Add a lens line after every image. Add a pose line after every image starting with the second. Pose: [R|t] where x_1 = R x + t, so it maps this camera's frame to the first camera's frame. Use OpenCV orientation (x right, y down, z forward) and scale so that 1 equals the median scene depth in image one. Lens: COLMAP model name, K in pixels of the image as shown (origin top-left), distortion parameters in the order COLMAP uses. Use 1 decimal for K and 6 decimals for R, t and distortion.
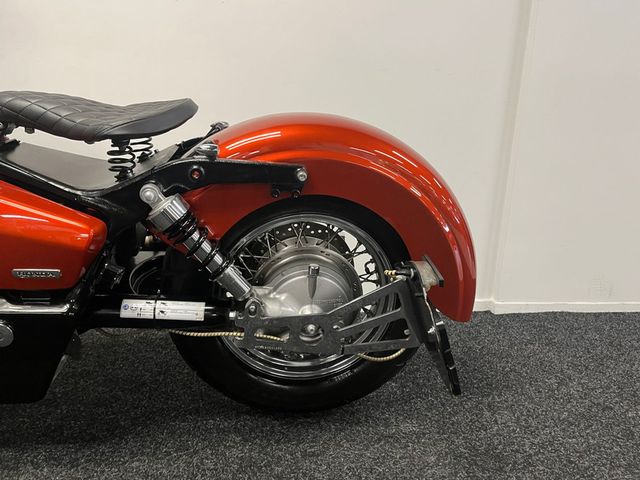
lens RADIAL K [[512.7, 0, 318.9], [0, 512.7, 245.3], [0, 0, 1]] dist [0.067469, -0.057467]
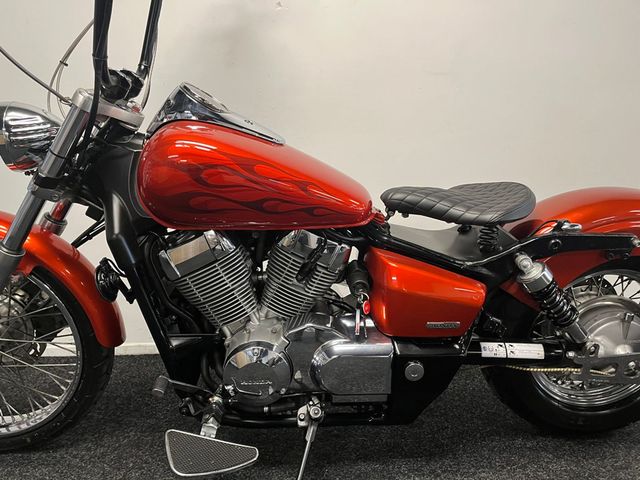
lens RADIAL K [[502.9, 0, 315.3], [0, 502.9, 242.6], [0, 0, 1]] dist [0.030314, -0.026015]
pose [[0.995329, -0.034643, -0.090114, -0.650378], [0.029749, 0.998037, -0.055104, -0.084002], [0.091846, 0.052166, 0.994406, -0.286875]]
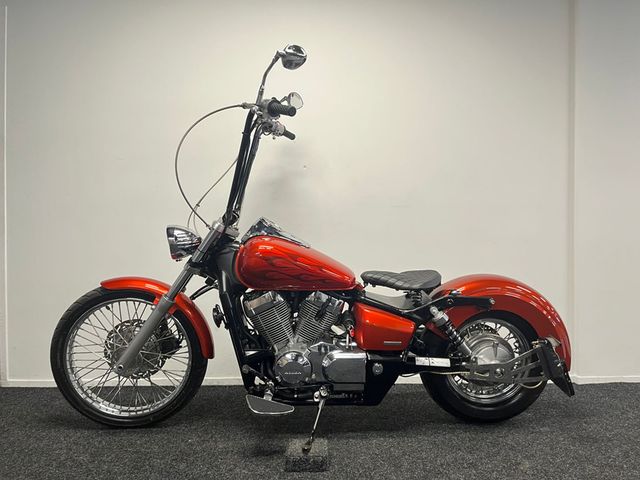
lens RADIAL K [[512.7, 0, 329.4], [0, 512.7, 233.5], [0, 0, 1]] dist [0.067469, -0.057467]
pose [[0.997612, -0.034237, -0.059980, -0.593131], [0.017553, 0.965648, -0.259259, 0.158487], [0.066796, 0.257587, 0.963944, -1.368542]]
